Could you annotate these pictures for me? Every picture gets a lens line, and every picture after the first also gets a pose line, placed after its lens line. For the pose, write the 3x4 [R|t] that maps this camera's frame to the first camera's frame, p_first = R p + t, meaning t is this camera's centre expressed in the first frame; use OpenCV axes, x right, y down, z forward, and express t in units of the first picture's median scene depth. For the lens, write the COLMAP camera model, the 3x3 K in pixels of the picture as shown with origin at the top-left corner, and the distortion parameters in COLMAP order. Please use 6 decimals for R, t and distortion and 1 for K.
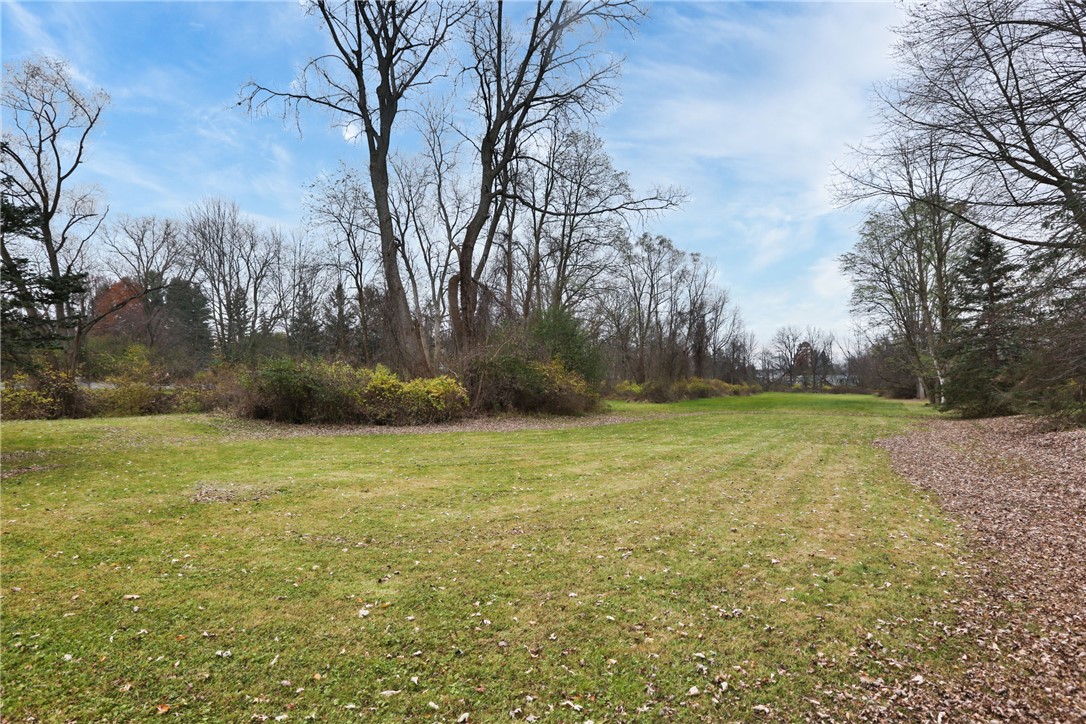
lens RADIAL K [[519.2, 0, 536.6], [0, 519.2, 363.8], [0, 0, 1]] dist [-0.058165, 0.021585]
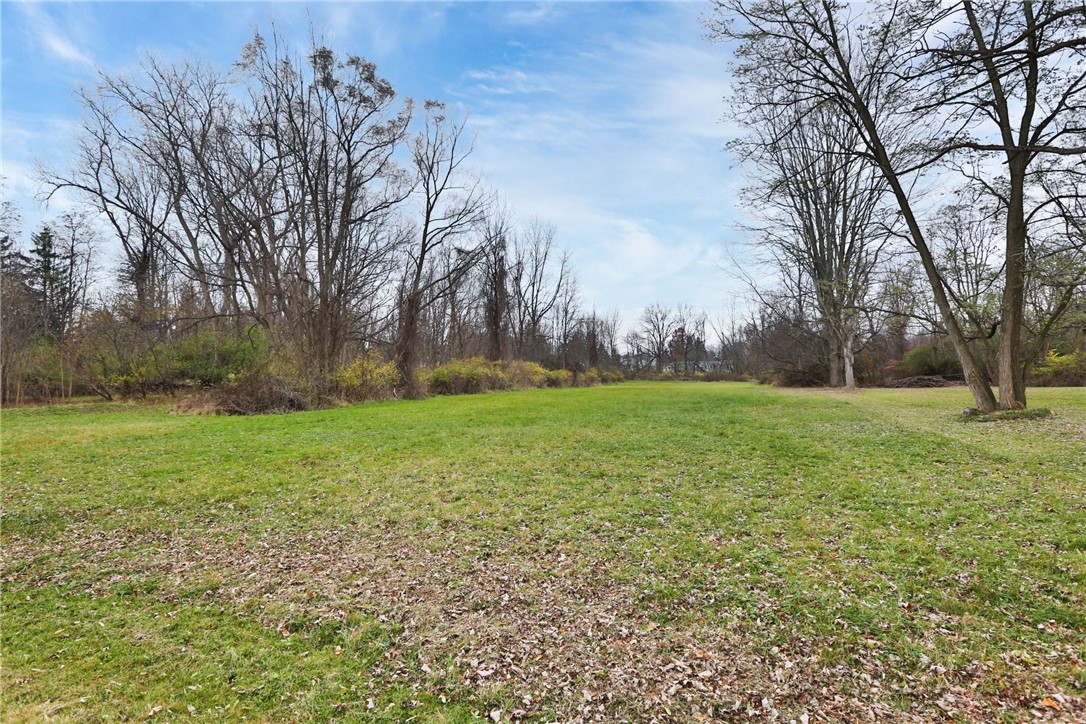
lens RADIAL K [[519.2, 0, 536.6], [0, 519.2, 363.8], [0, 0, 1]] dist [-0.058165, 0.021585]
pose [[0.979229, -0.011546, 0.202430, 0.265572], [0.008327, 0.999825, 0.016748, 0.025767], [-0.202588, -0.014715, 0.979153, 0.436911]]
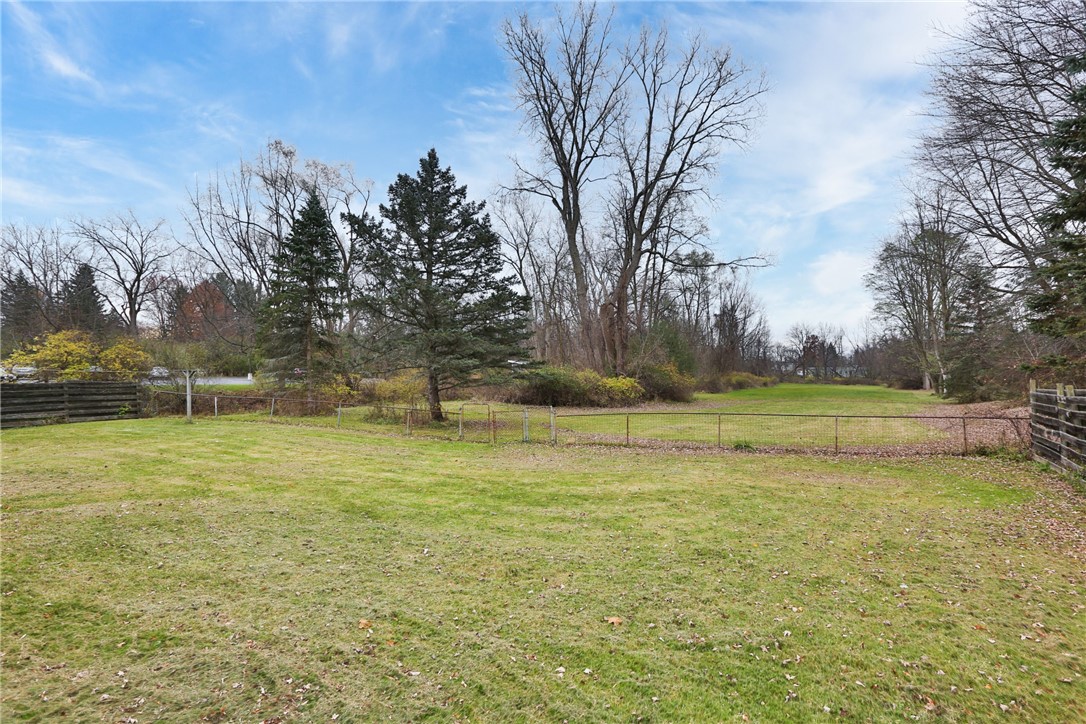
lens RADIAL K [[519.2, 0, 536.6], [0, 519.2, 363.8], [0, 0, 1]] dist [-0.058165, 0.021585]
pose [[0.999988, -0.003008, -0.003917, -0.130044], [0.003075, 0.999846, 0.017269, -0.012300], [0.003864, -0.017281, 0.999843, -0.162646]]
